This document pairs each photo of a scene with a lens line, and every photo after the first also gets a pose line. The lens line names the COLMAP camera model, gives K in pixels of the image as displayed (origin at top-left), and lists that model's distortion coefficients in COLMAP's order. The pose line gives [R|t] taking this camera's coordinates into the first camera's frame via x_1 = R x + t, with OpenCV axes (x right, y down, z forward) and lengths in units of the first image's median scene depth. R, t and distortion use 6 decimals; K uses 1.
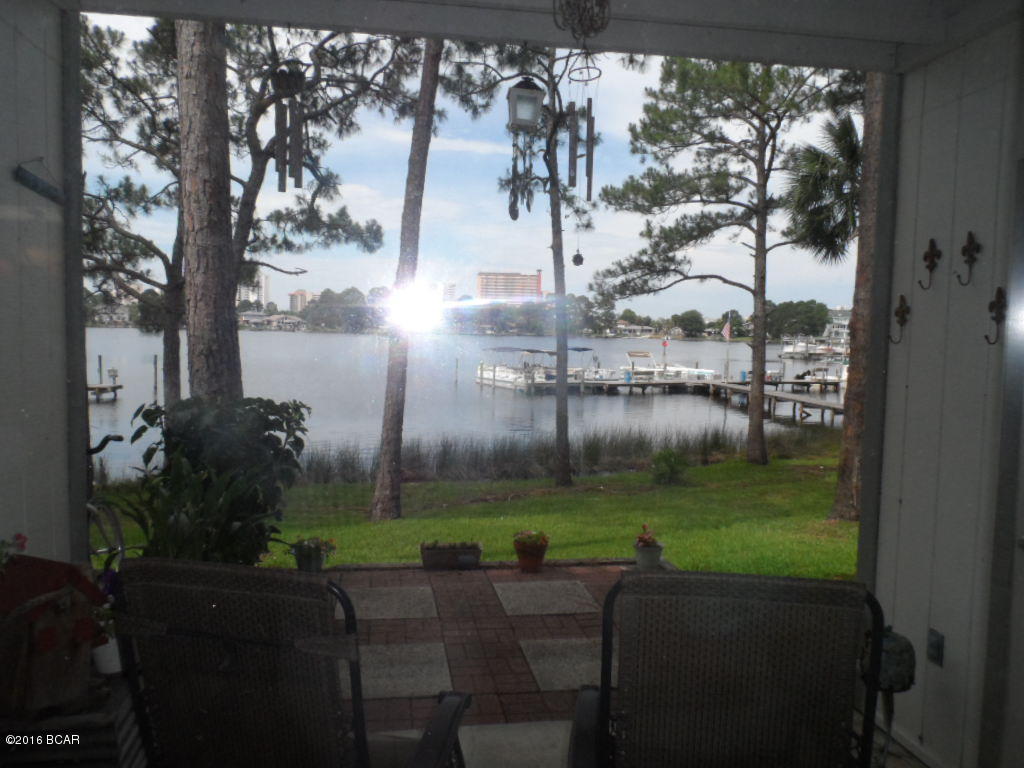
lens RADIAL K [[757.3, 0, 516.3], [0, 757.3, 391.4], [0, 0, 1]] dist [-0.051489, 0.005131]
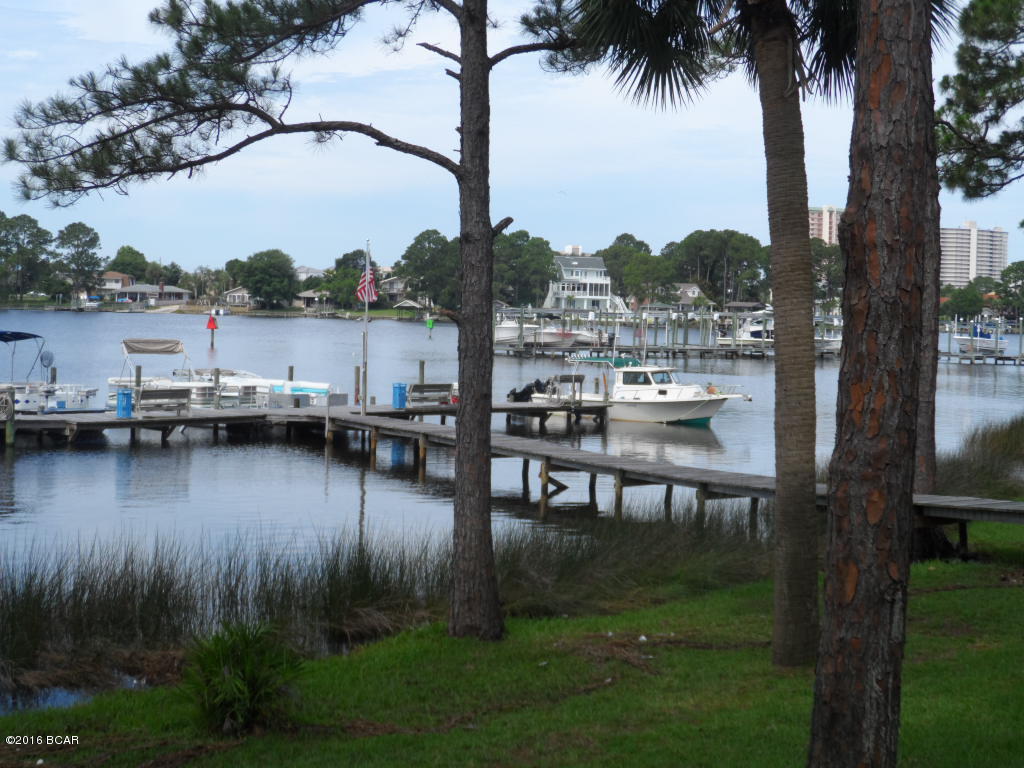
lens RADIAL K [[2185.9, 0, 514.0], [0, 2185.9, 385.4], [0, 0, 1]] dist [-0.181159, 0.000000]
pose [[0.947109, -0.013221, 0.320639, -0.029310], [0.022683, 0.999410, -0.025792, 0.006065], [-0.320109, 0.031701, 0.946850, -0.169535]]
